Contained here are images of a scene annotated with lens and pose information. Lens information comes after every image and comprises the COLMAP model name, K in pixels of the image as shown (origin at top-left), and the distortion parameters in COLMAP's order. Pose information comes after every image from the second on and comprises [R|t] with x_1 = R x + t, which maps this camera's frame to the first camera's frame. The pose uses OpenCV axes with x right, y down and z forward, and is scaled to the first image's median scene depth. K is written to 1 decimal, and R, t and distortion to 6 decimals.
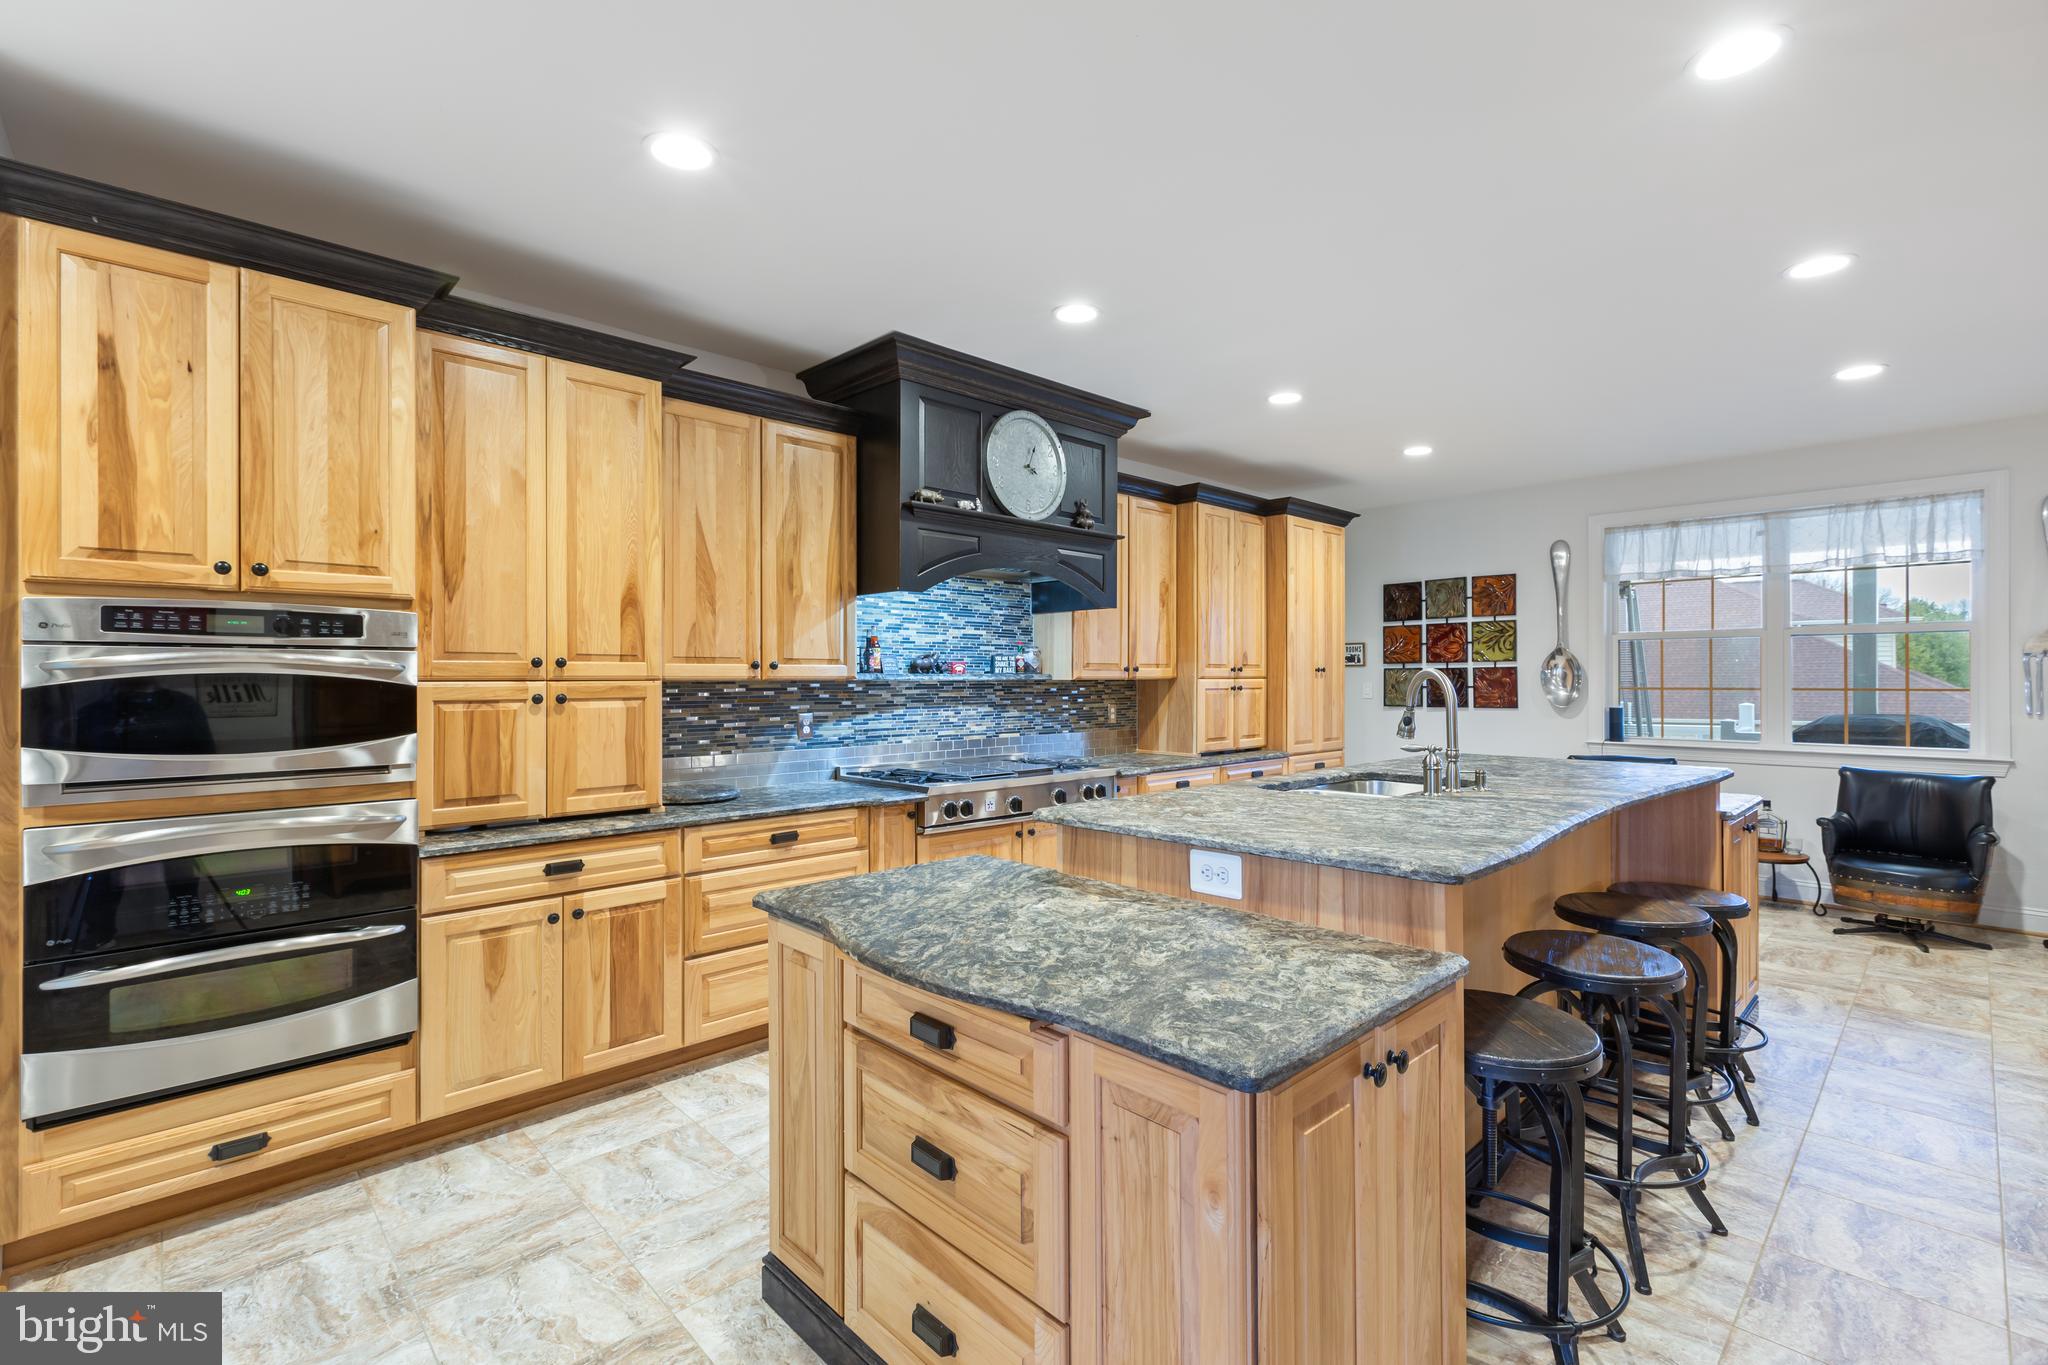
lens RADIAL K [[911.5, 0, 1046.9], [0, 911.5, 667.2], [0, 0, 1]] dist [0.000660, 0.000848]
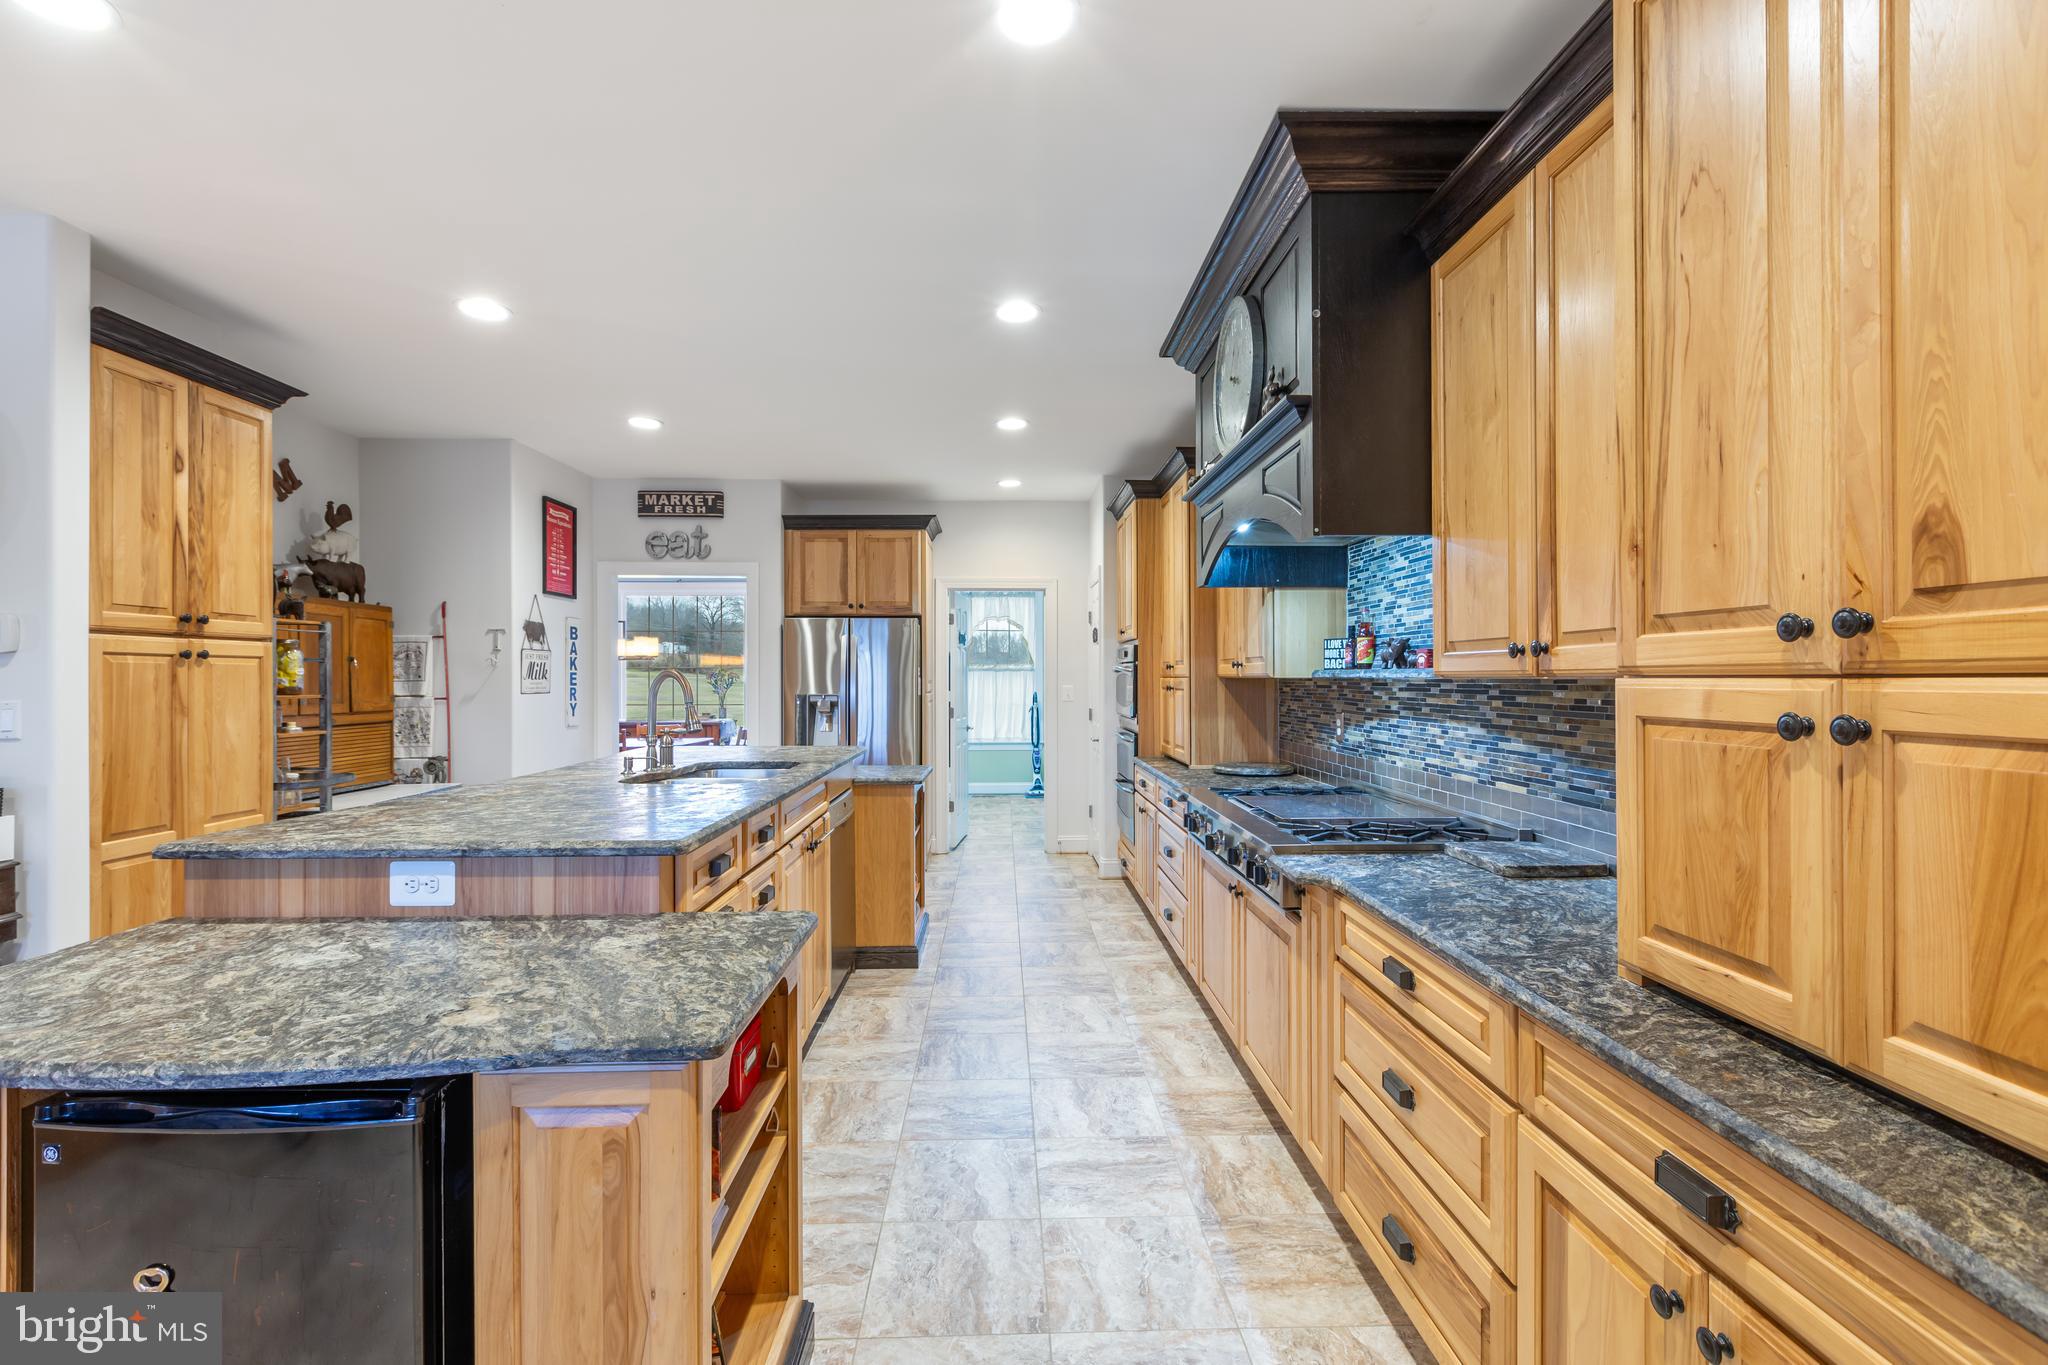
lens RADIAL K [[911.5, 0, 1029.6], [0, 911.5, 685.9], [0, 0, 1]] dist [0.000660, 0.000848]
pose [[-0.680826, 0.011259, -0.732359, 0.558696], [0.014618, 0.999892, 0.001783, 0.014602], [0.732299, -0.009492, -0.680917, 1.251103]]
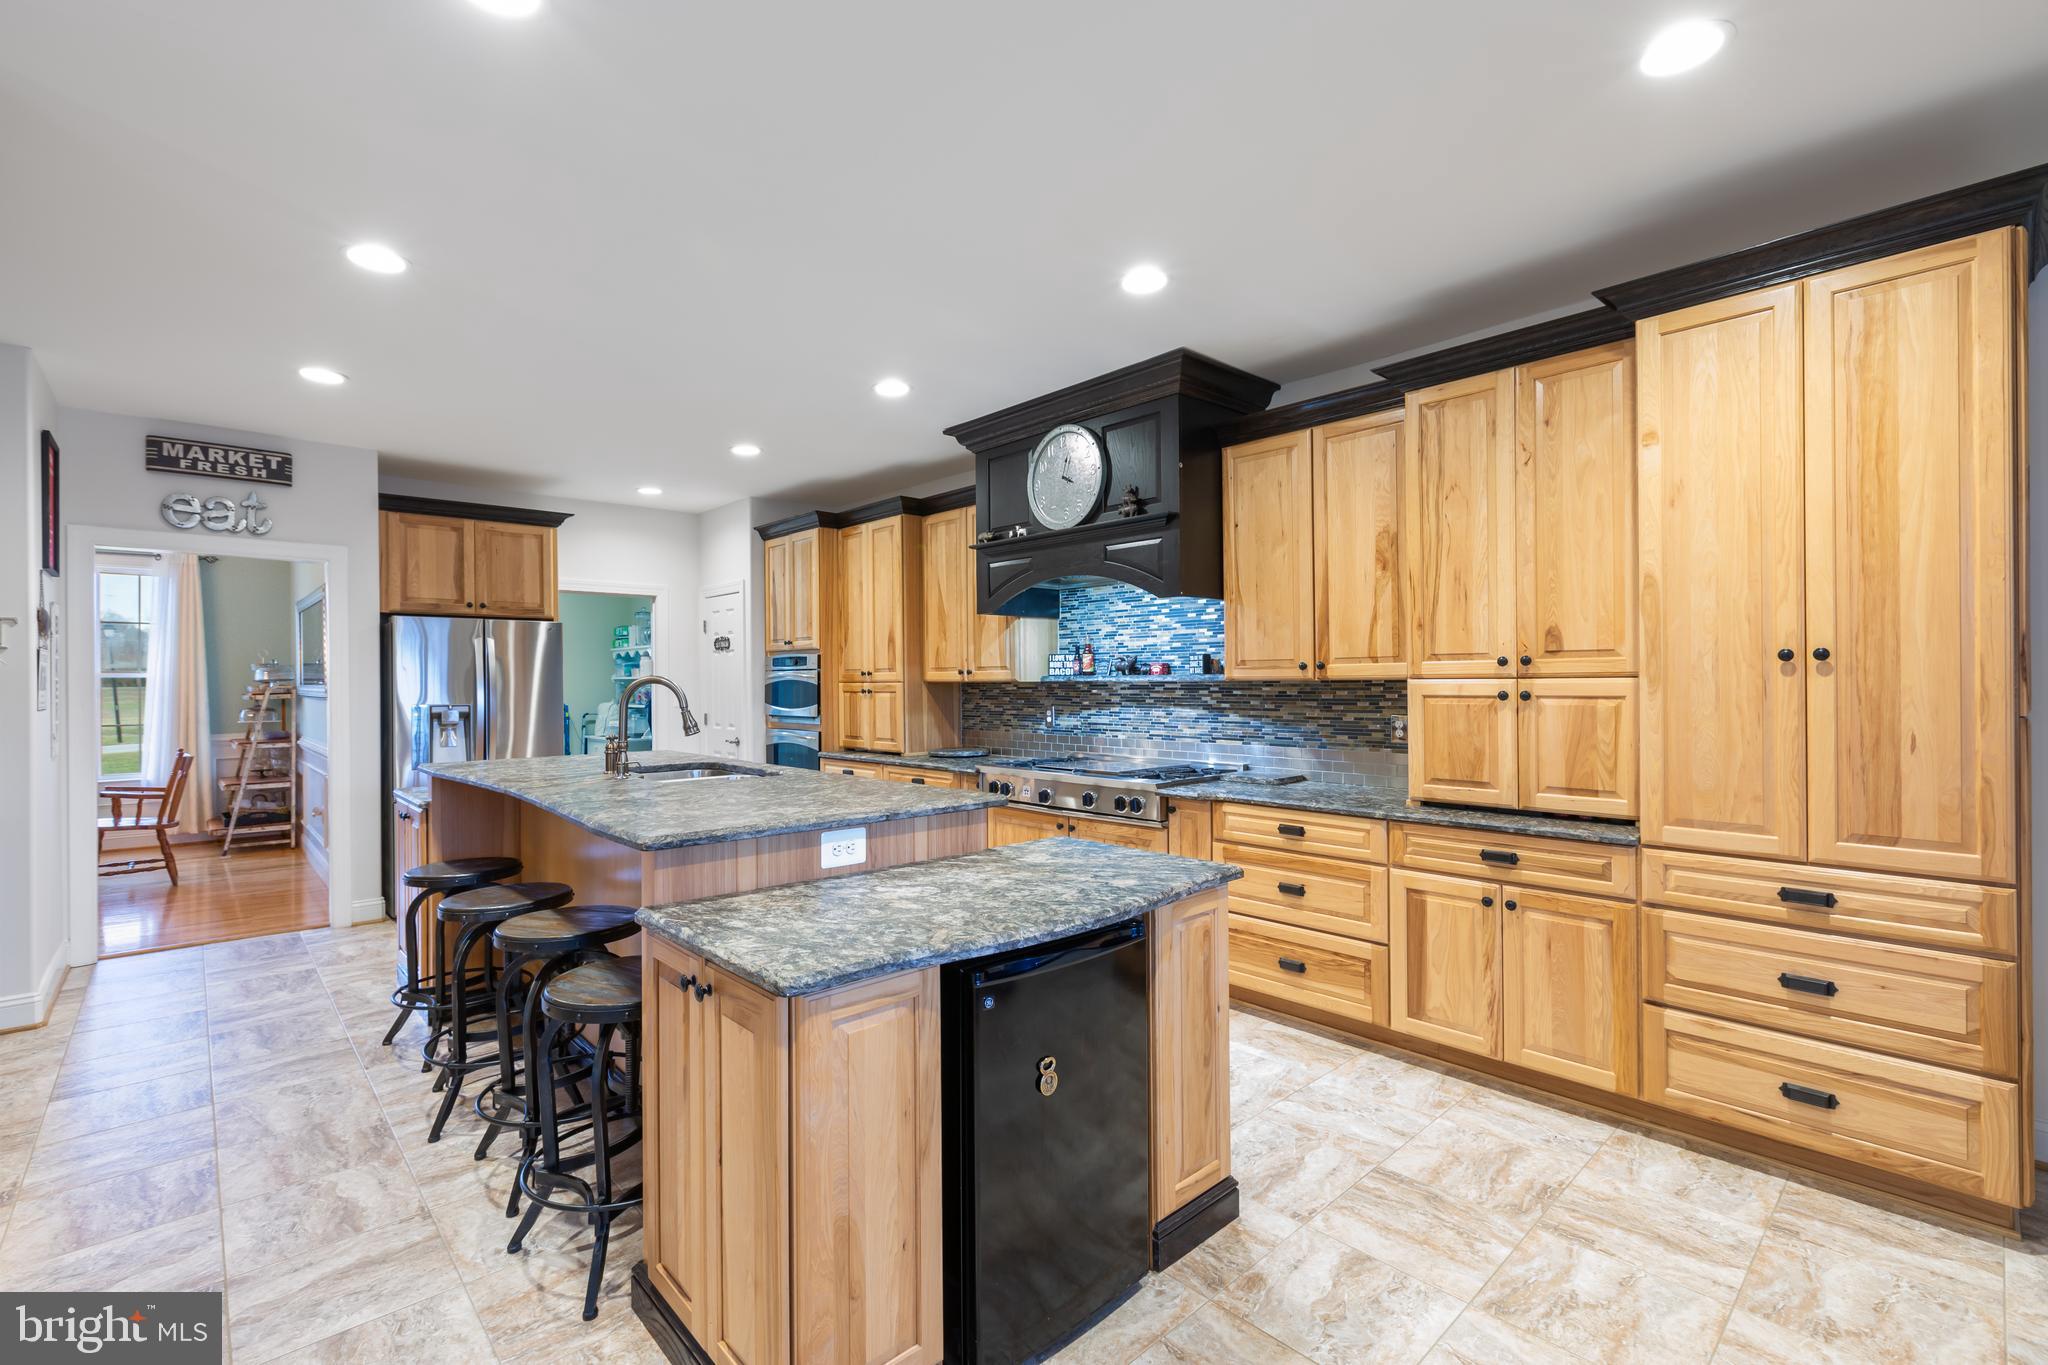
lens RADIAL K [[911.5, 0, 1032.0], [0, 911.5, 683.5], [0, 0, 1]] dist [0.000660, 0.000848]
pose [[-0.025806, 0.006518, -0.999646, 0.939917], [0.021856, 0.999743, 0.005954, 0.007784], [0.999428, -0.021695, -0.025942, 0.902898]]
